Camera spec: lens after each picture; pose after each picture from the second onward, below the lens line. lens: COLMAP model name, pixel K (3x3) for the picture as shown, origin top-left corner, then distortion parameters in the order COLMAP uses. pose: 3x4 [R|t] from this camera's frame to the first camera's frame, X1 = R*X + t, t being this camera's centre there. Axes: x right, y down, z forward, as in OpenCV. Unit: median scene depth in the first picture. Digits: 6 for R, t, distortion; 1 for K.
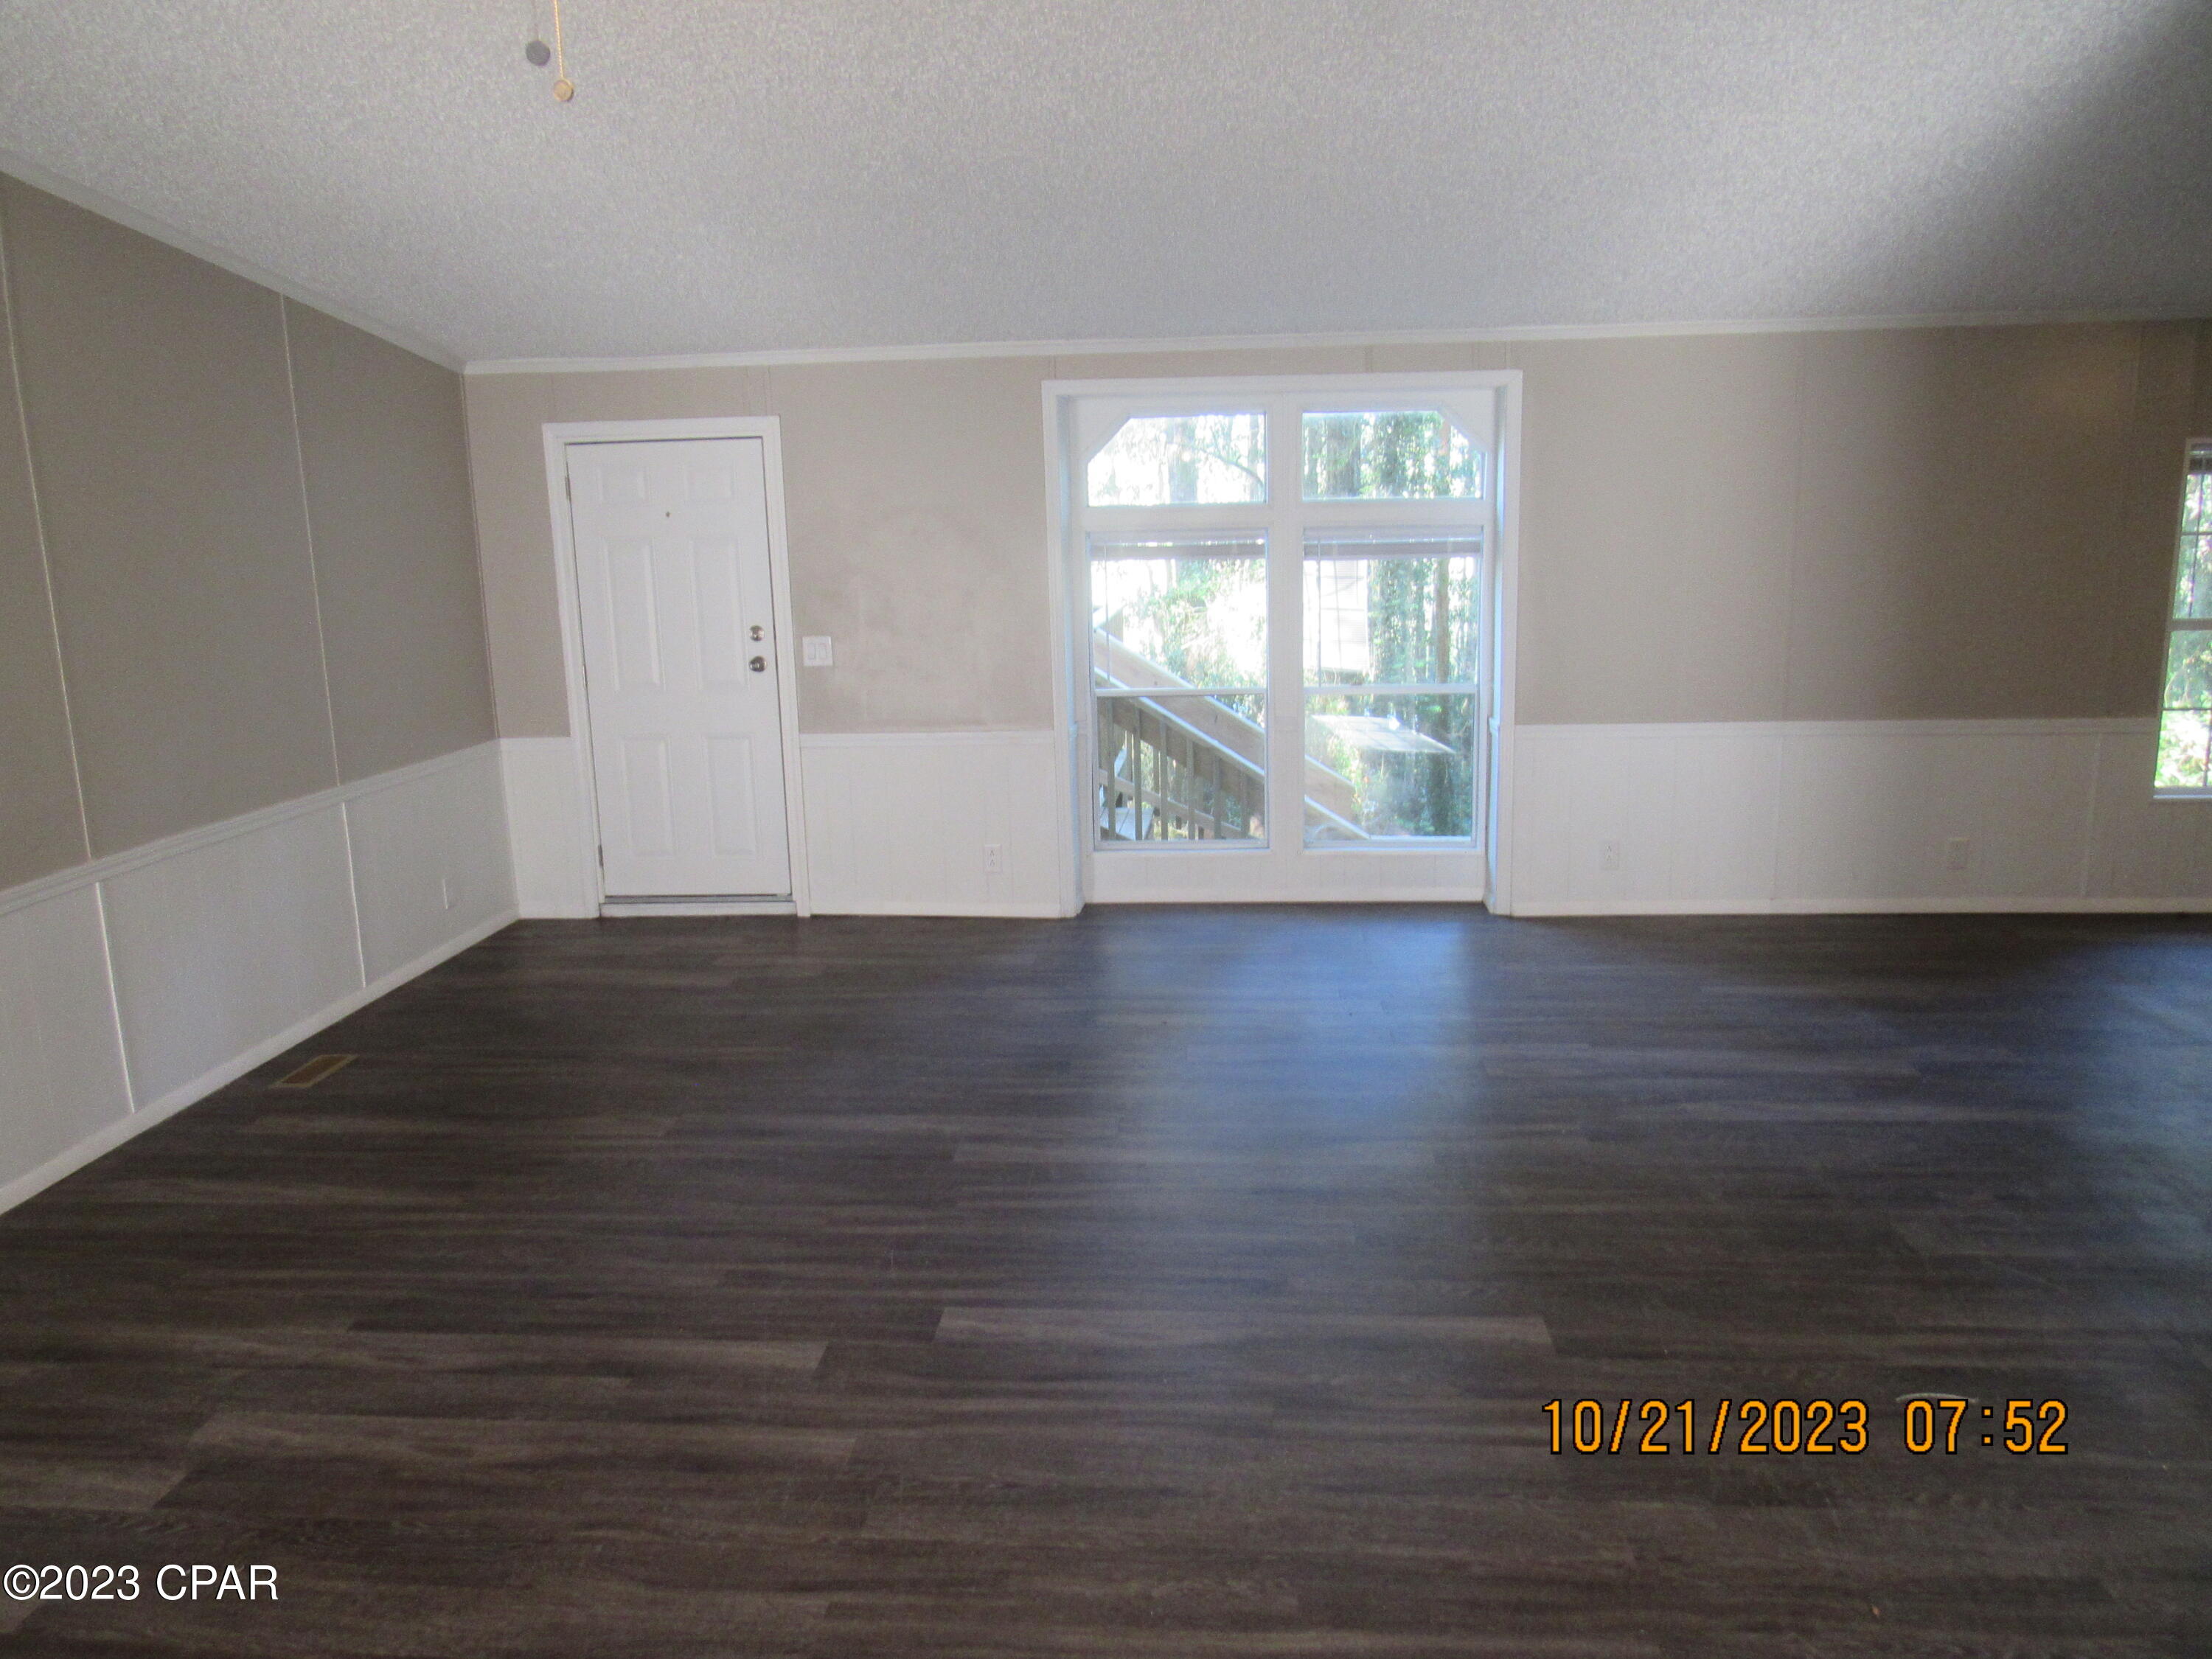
lens RADIAL K [[1594.6, 0, 1095.2], [0, 1594.6, 841.0], [0, 0, 1]] dist [-0.025696, 0.004622]
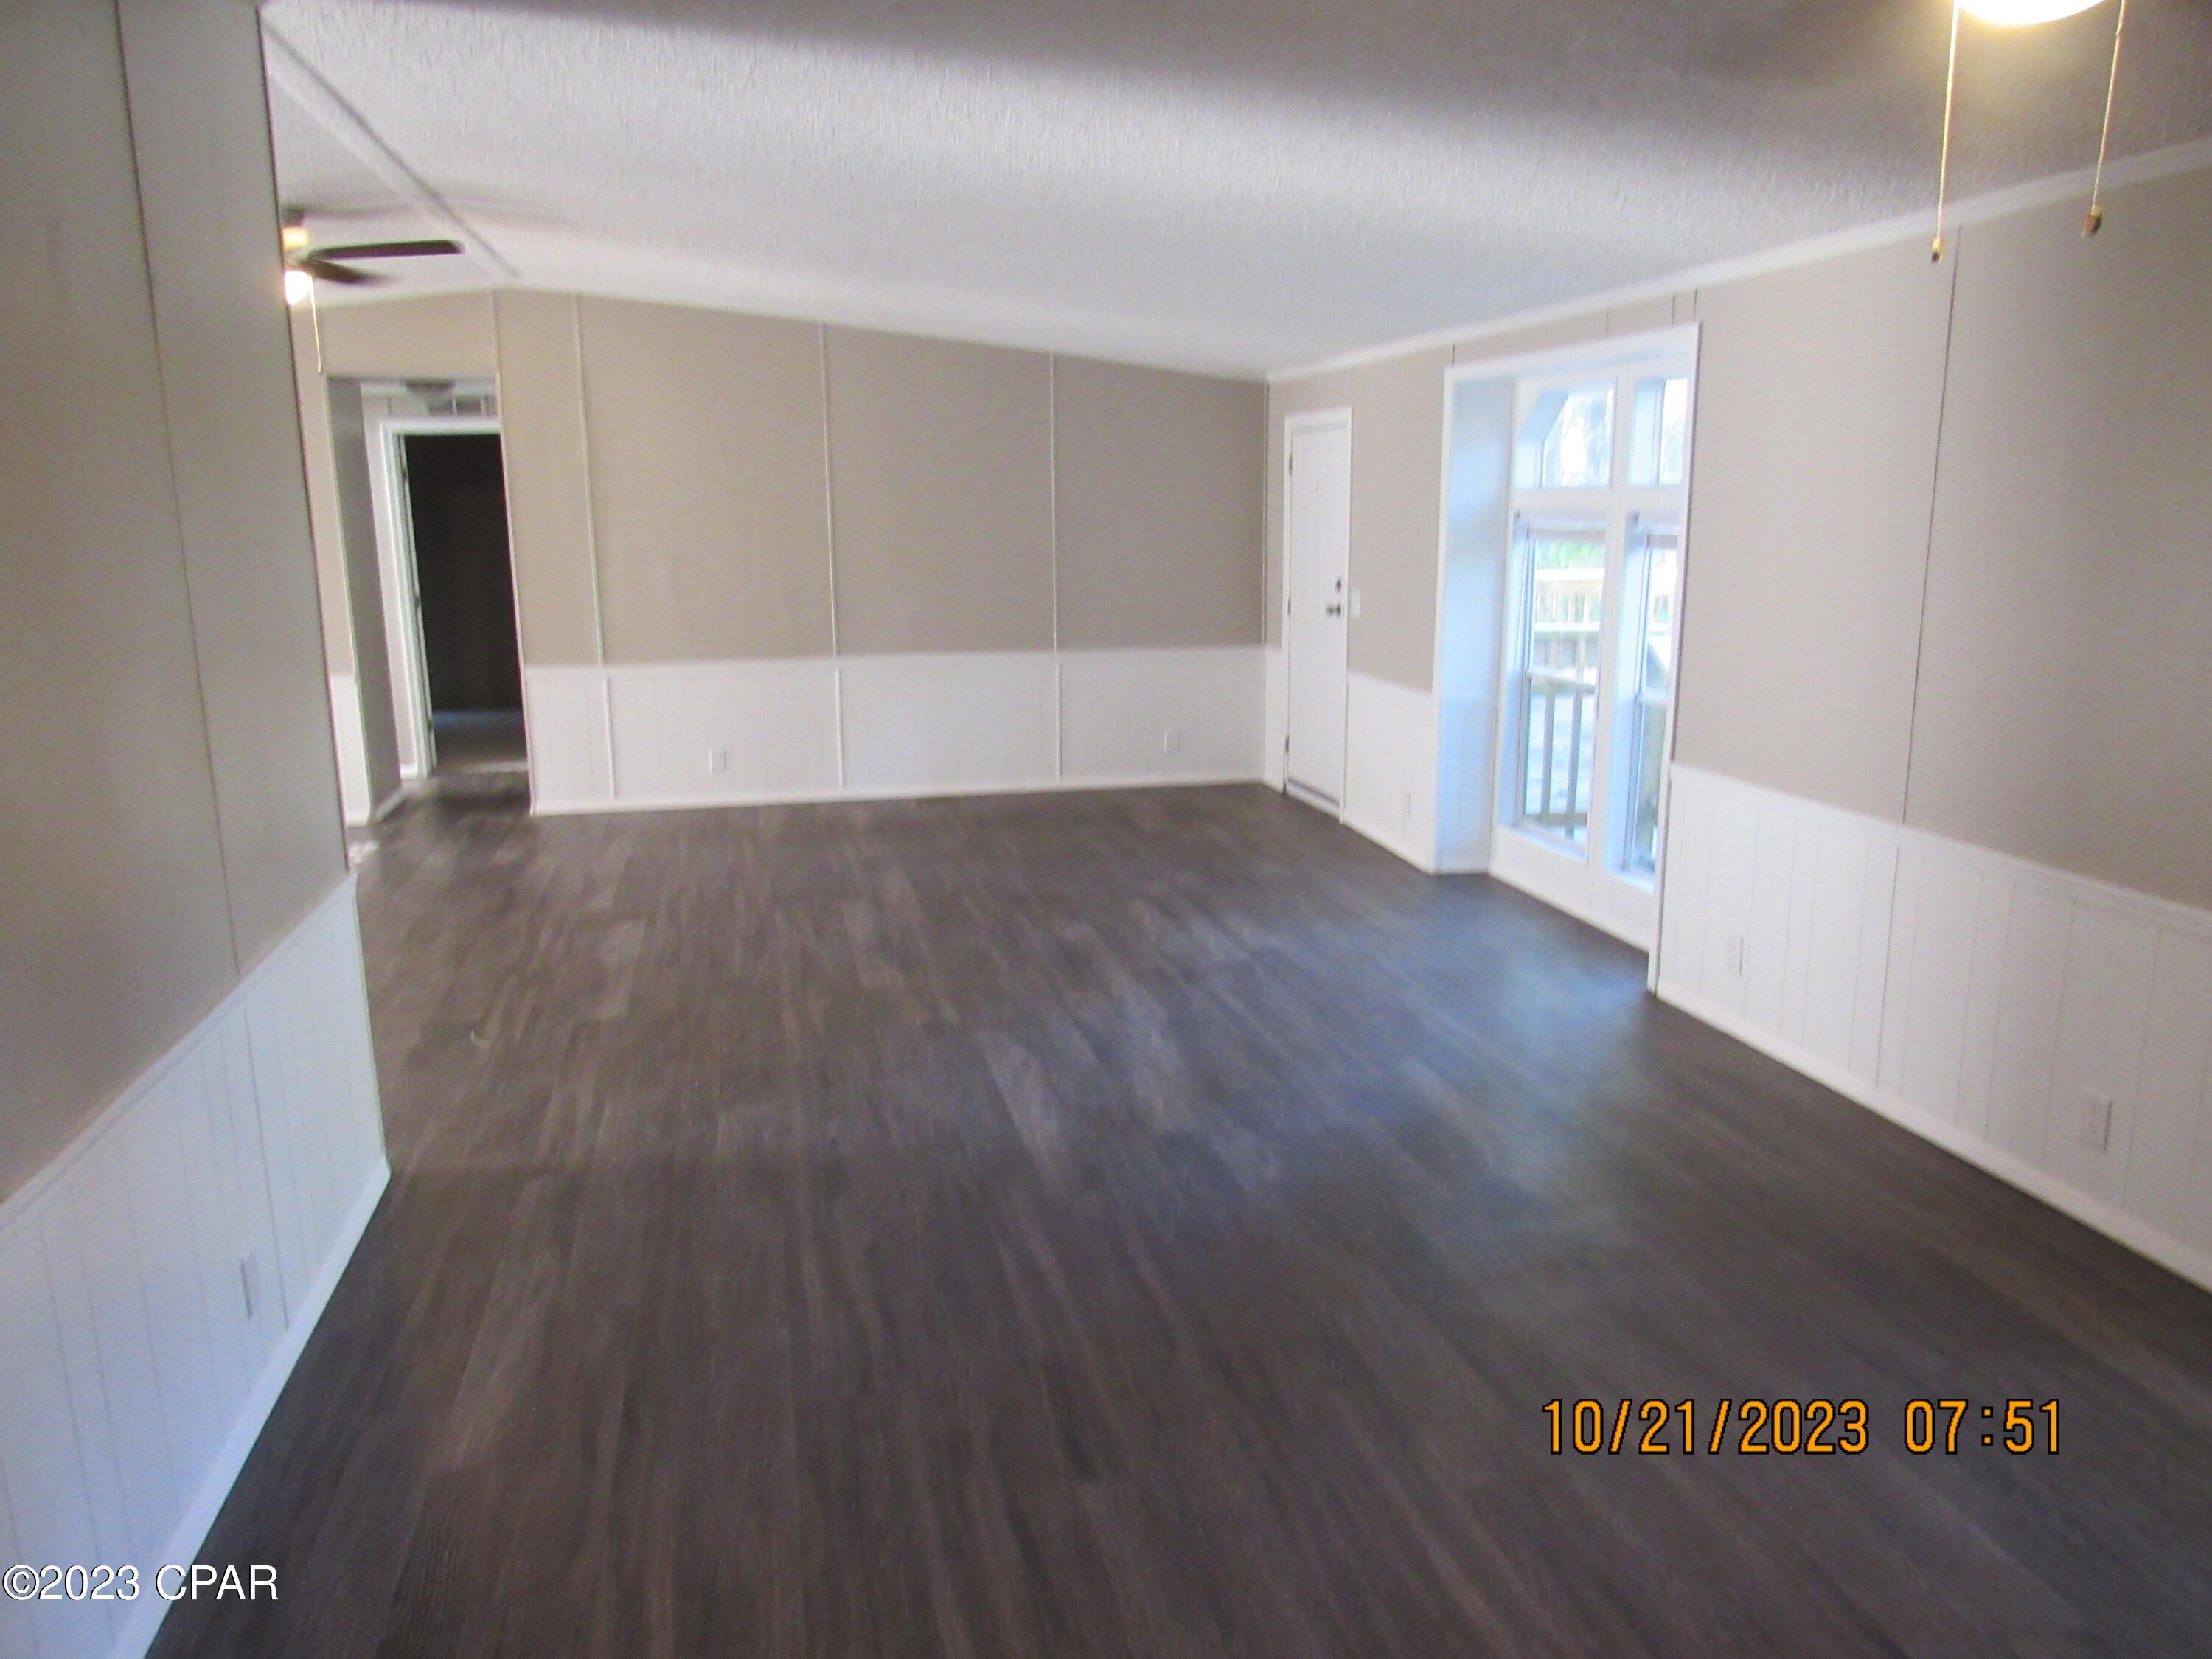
lens RADIAL K [[1586.6, 0, 1106.0], [0, 1586.6, 829.5], [0, 0, 1]] dist [0.026271, 0.000837]
pose [[0.291518, 0.216631, -0.931713, 0.984458], [-0.194273, 0.967128, 0.164080, -0.121620], [0.936630, 0.133174, 0.324020, 0.485299]]
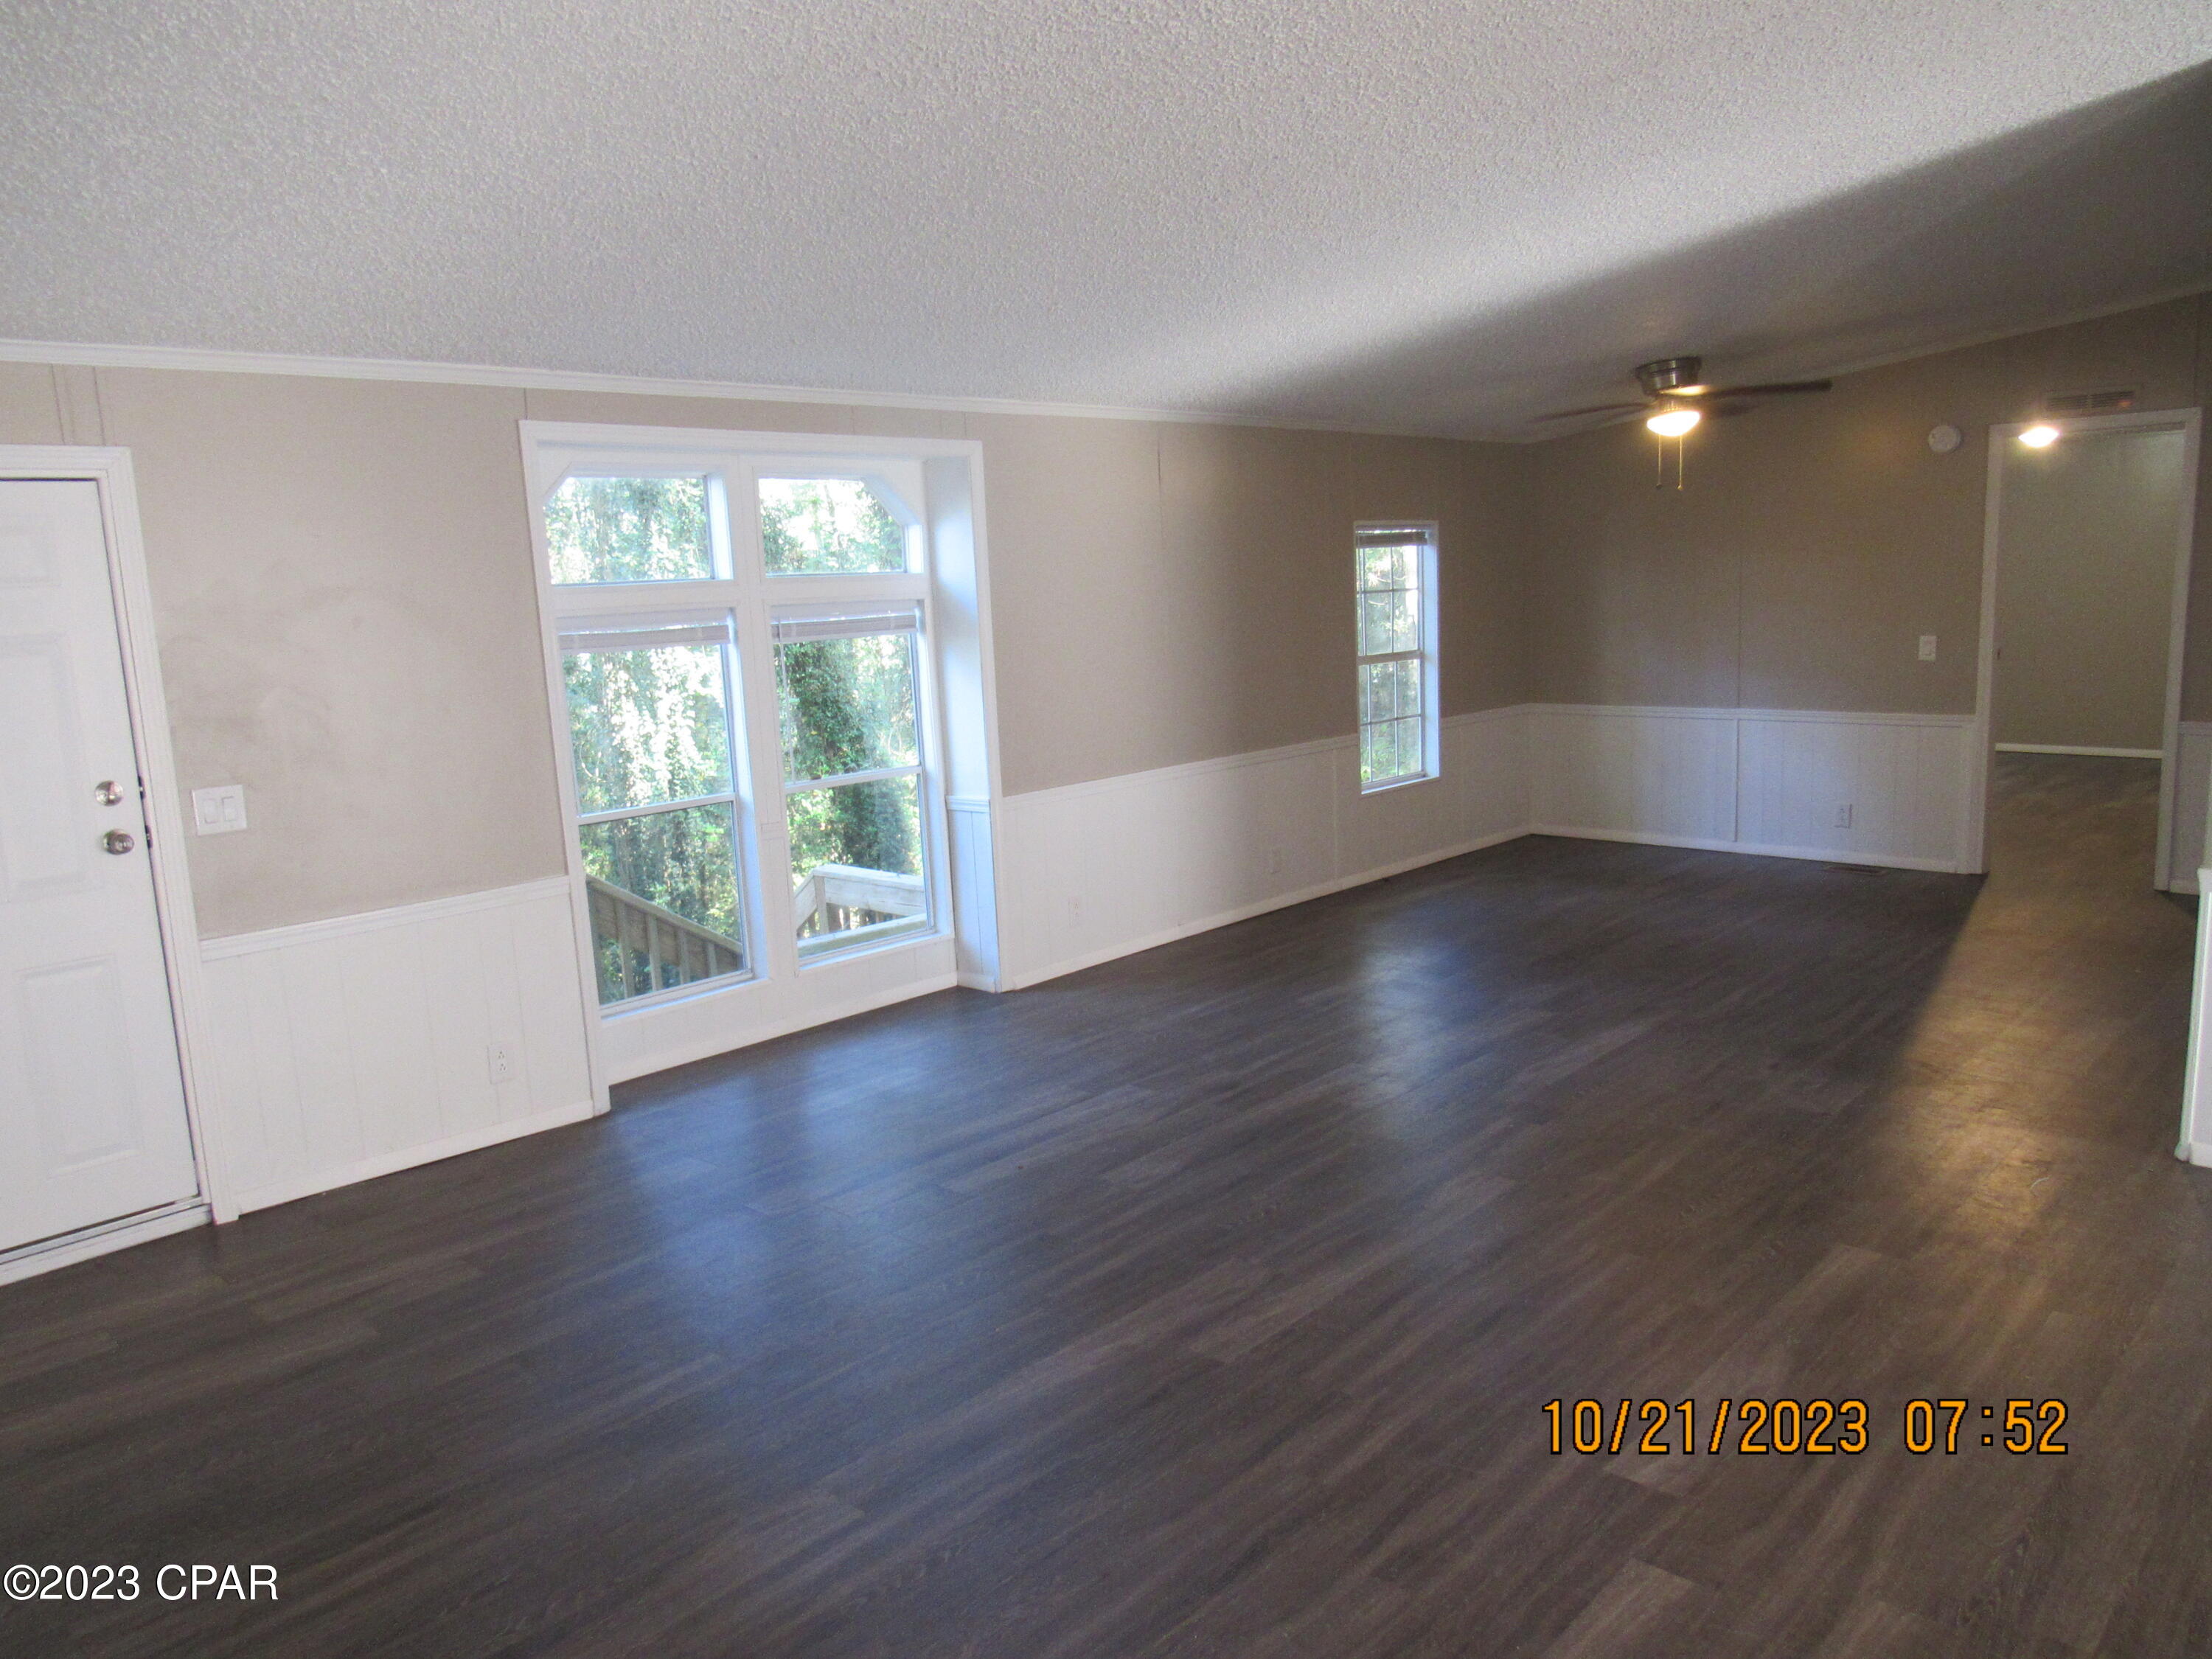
lens RADIAL K [[1594.6, 0, 1095.2], [0, 1594.6, 841.0], [0, 0, 1]] dist [-0.025696, 0.004622]
pose [[0.627416, -0.133548, 0.767147, -0.474179], [0.185289, 0.982491, 0.019497, -0.056370], [-0.756318, 0.129911, 0.641176, 0.337995]]
